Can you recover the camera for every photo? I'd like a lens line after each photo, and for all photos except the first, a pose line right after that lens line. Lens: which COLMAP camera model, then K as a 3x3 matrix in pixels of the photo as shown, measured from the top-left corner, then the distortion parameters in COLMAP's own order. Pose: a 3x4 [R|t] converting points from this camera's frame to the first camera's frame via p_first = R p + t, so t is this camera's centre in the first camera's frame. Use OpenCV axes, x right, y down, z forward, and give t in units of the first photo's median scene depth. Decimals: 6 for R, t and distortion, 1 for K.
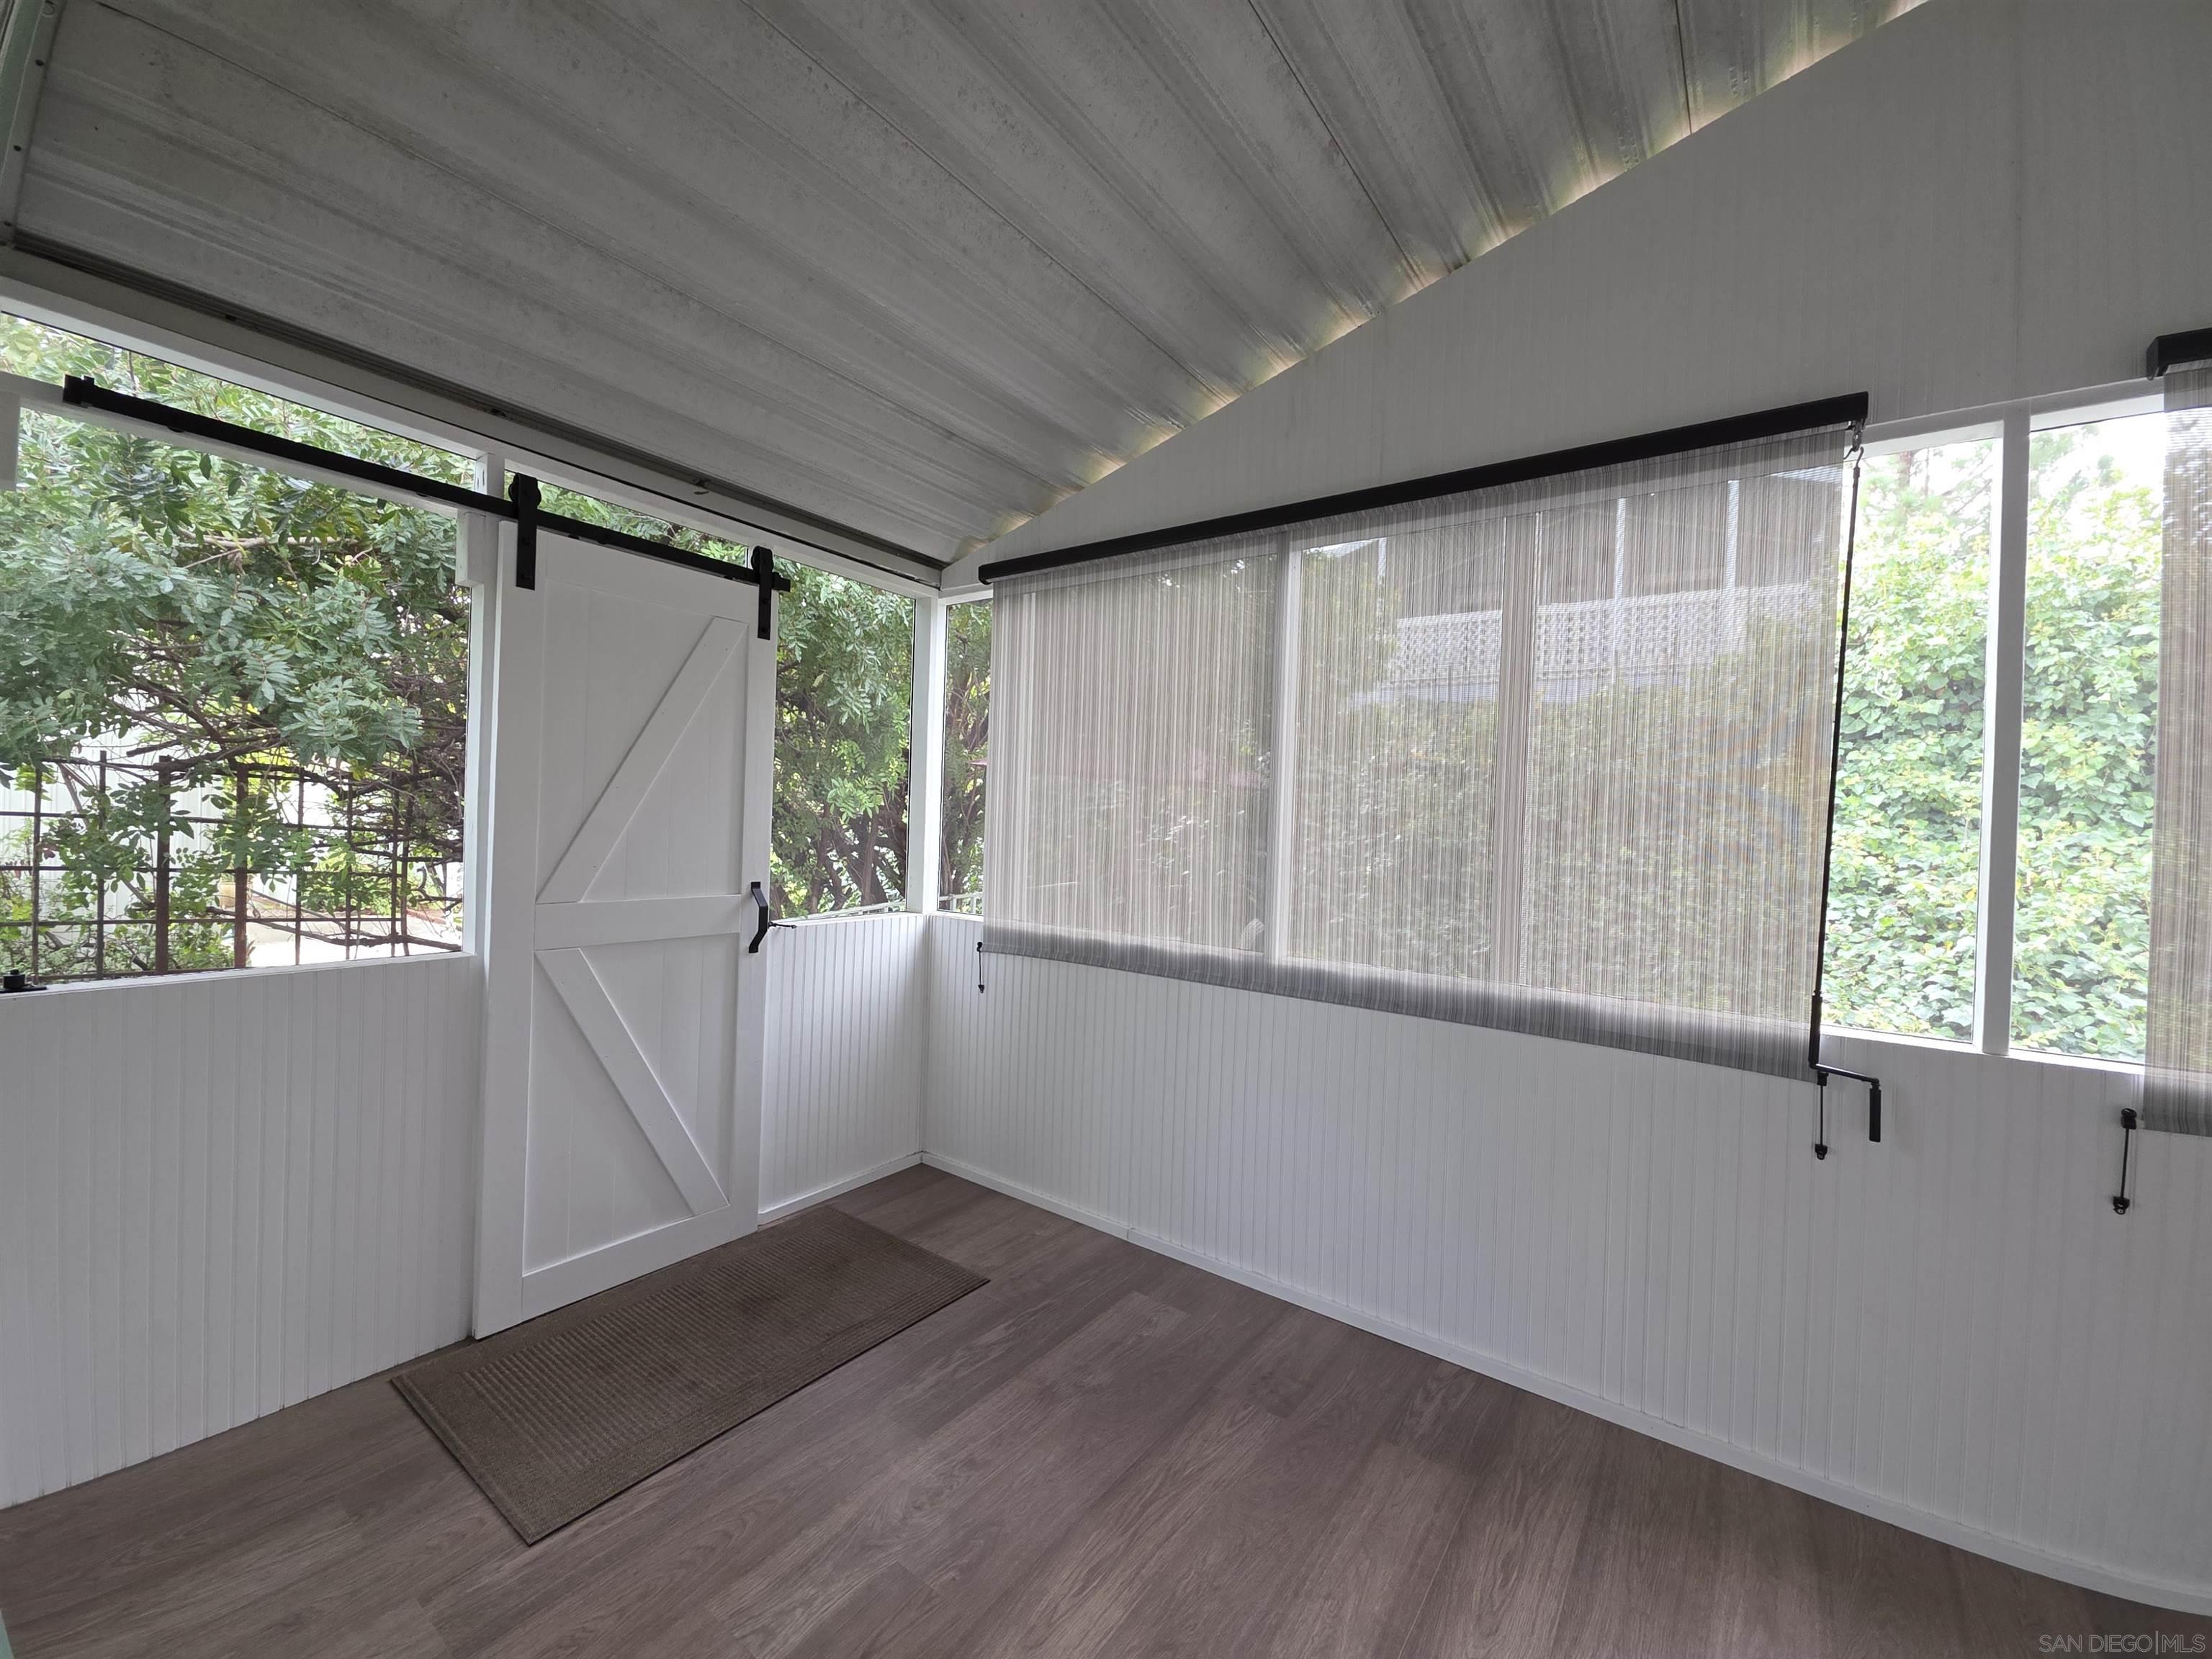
lens RADIAL K [[878.8, 0, 1100.8], [0, 878.8, 822.6], [0, 0, 1]] dist [0.012879, -0.008233]
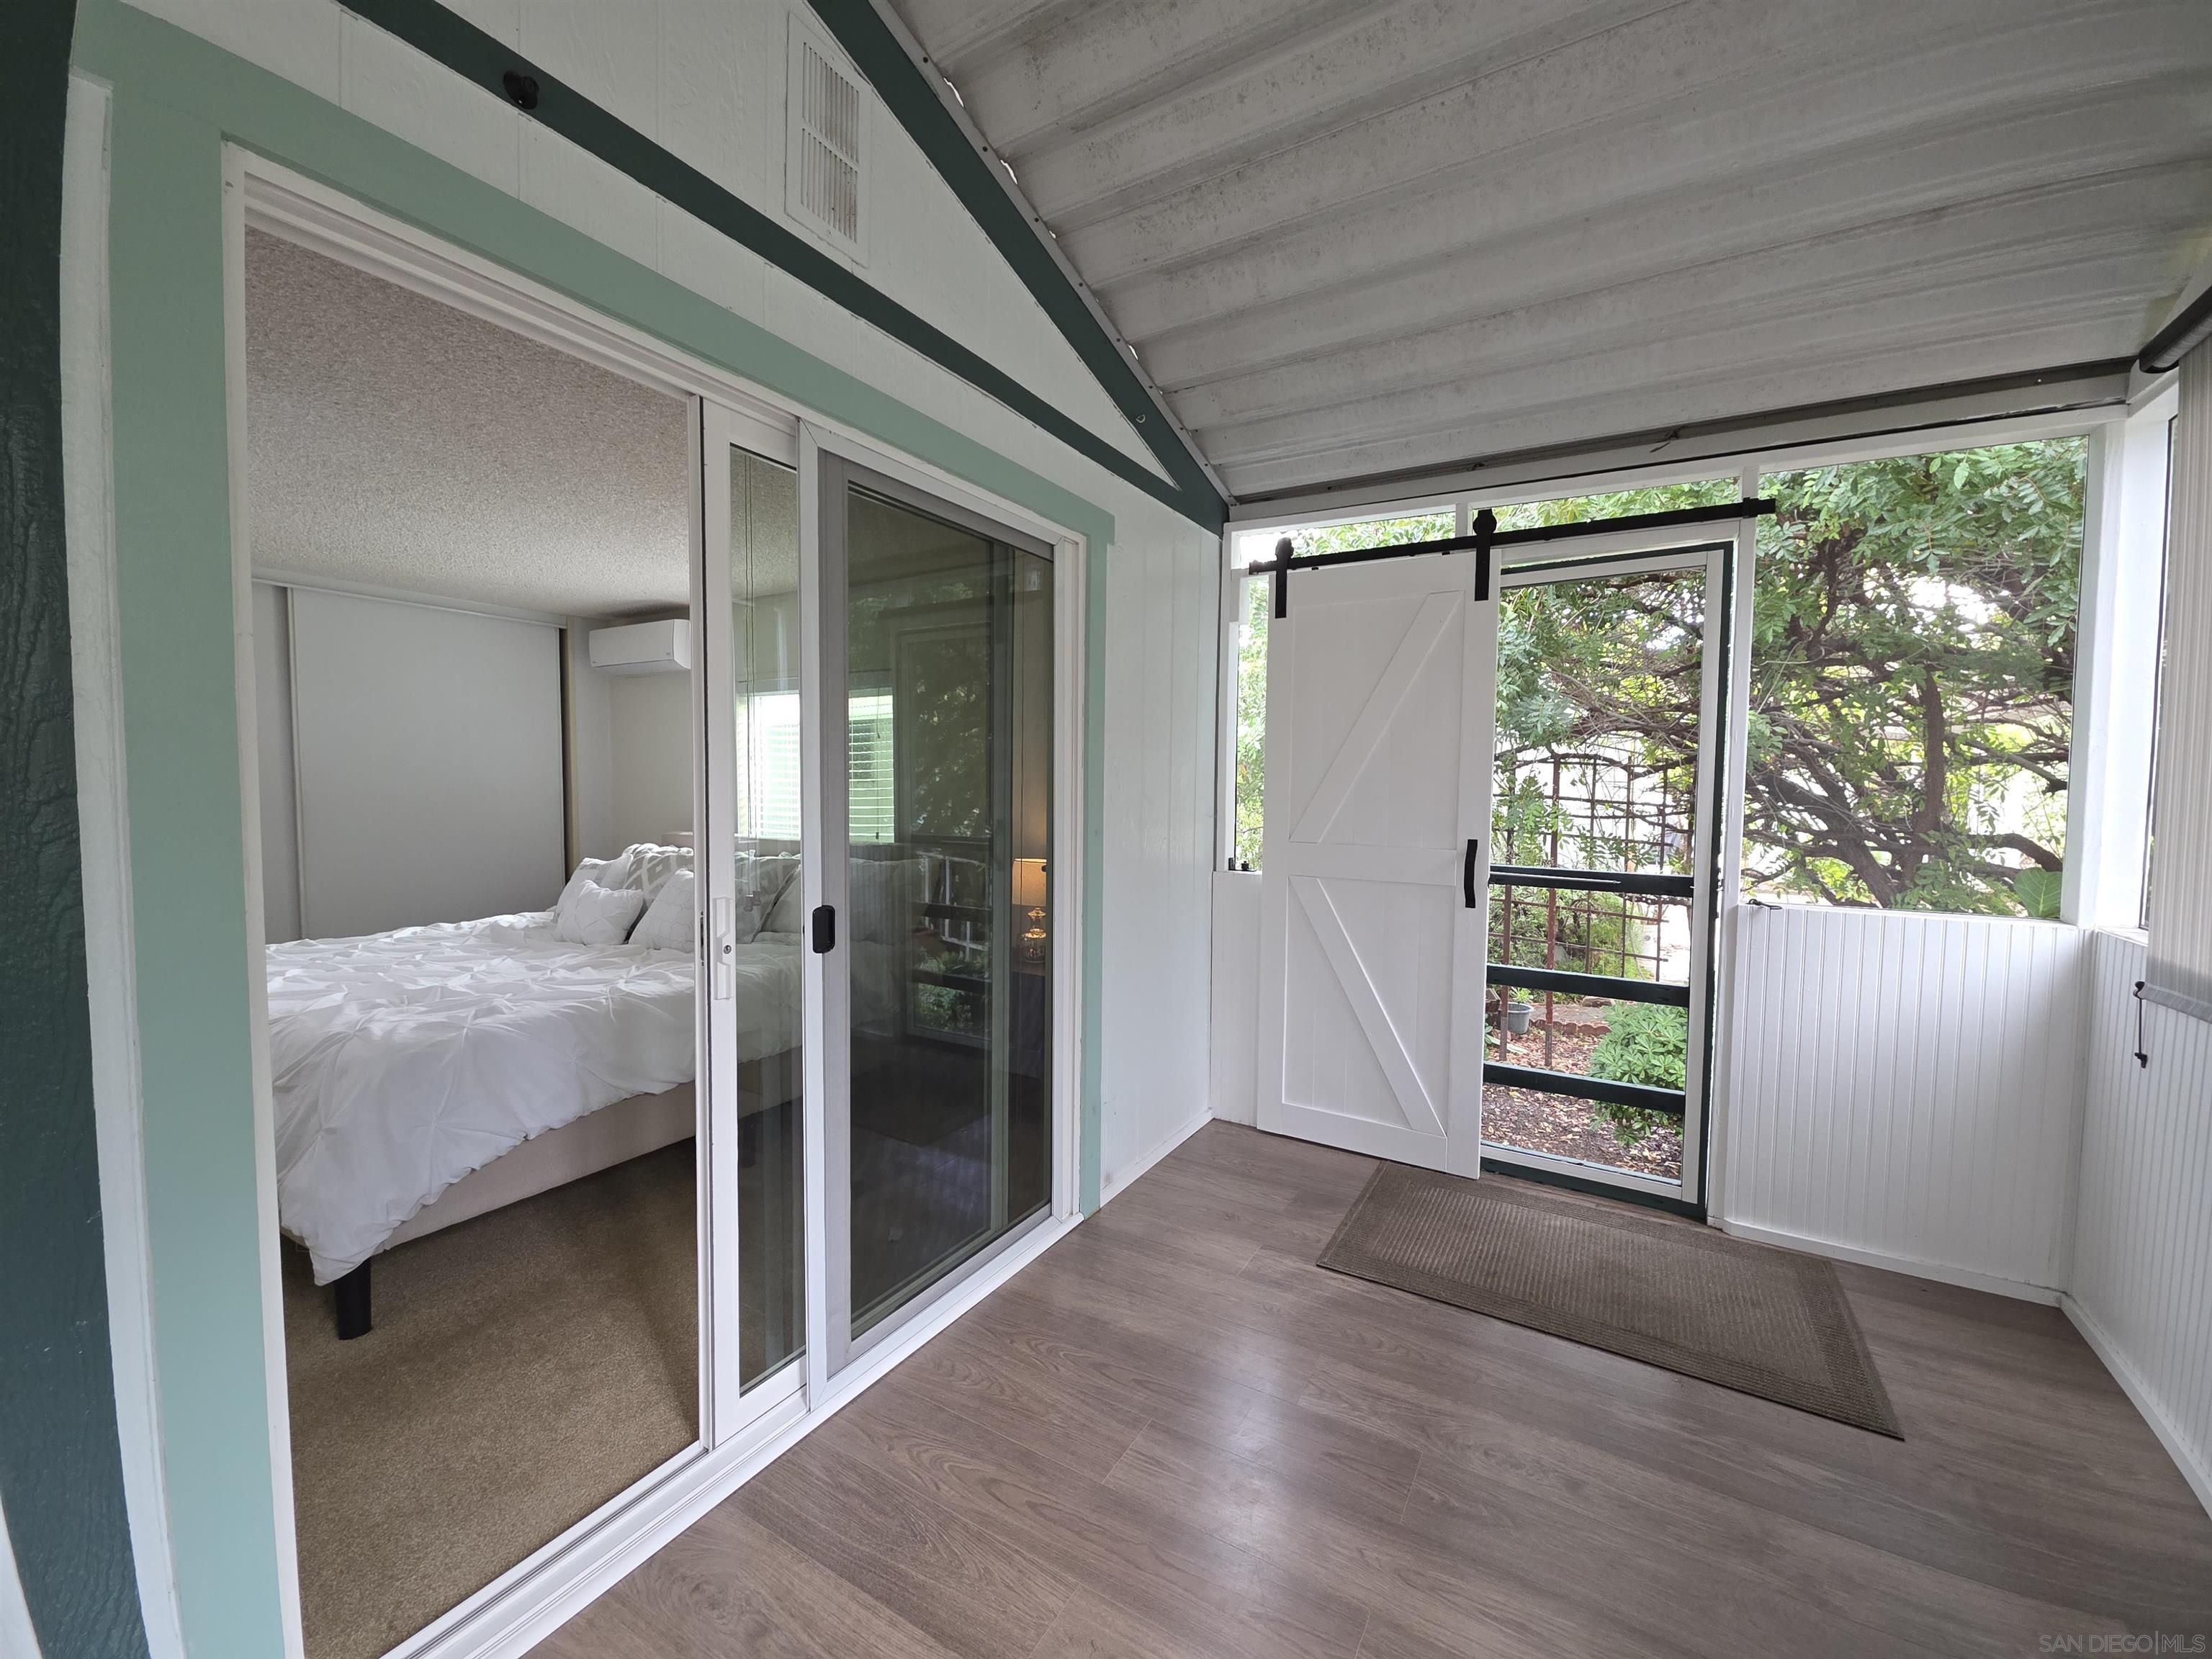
lens RADIAL K [[878.8, 0, 1102.2], [0, 878.8, 825.4], [0, 0, 1]] dist [0.012879, -0.008233]
pose [[0.089482, 0.020902, -0.995769, 0.553004], [-0.007254, 0.999767, 0.020334, 0.032687], [0.995962, 0.005404, 0.089613, 0.351763]]
